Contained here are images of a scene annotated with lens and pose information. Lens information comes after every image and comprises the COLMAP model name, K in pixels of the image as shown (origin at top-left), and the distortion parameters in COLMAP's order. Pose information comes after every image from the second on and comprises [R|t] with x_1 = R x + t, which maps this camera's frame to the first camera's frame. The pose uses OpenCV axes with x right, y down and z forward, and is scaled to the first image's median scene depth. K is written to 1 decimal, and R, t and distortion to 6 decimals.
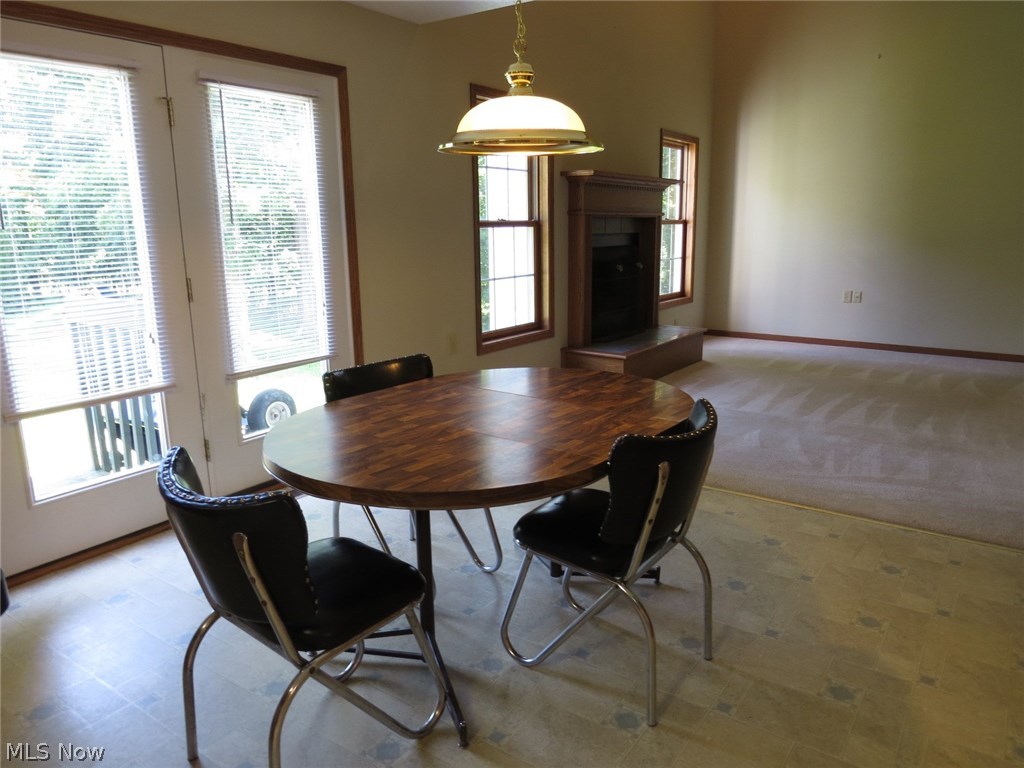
lens RADIAL K [[741.5, 0, 512.0], [0, 741.5, 384.0], [0, 0, 1]] dist [-0.007564, -0.002332]
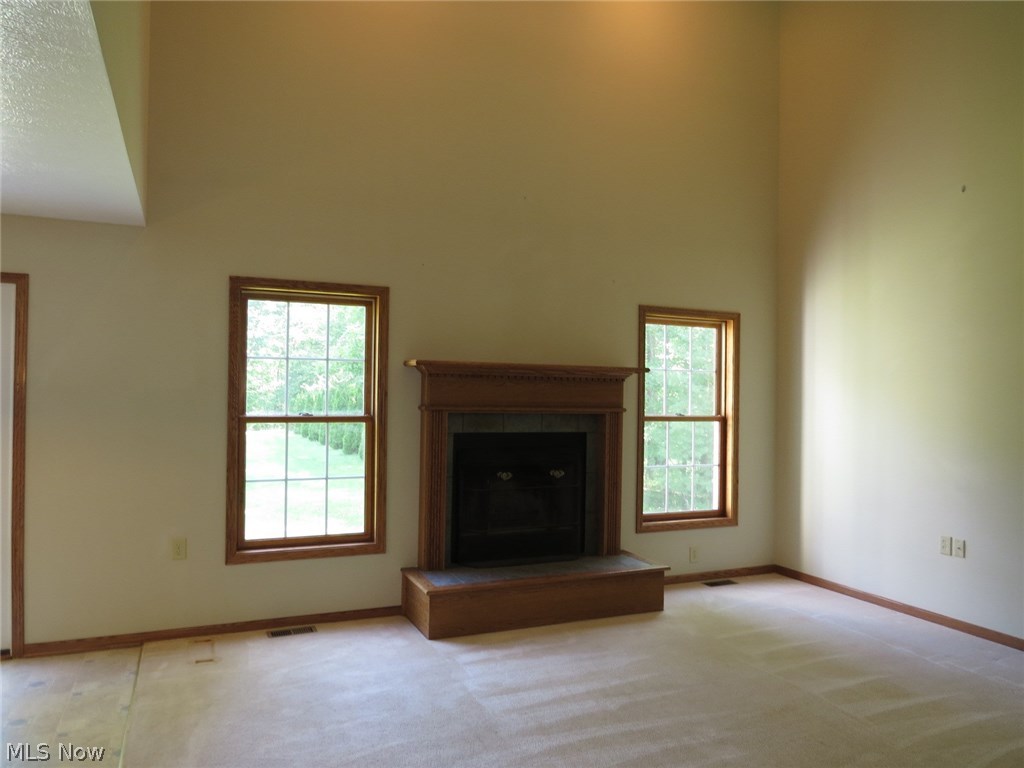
lens RADIAL K [[730.4, 0, 512.0], [0, 730.4, 384.0], [0, 0, 1]] dist [-0.006411, -0.002089]
pose [[0.851754, 0.012813, -0.523785, 0.466476], [-0.132566, 0.972443, -0.191784, -0.084635], [0.506893, 0.232790, 0.829981, 0.267918]]
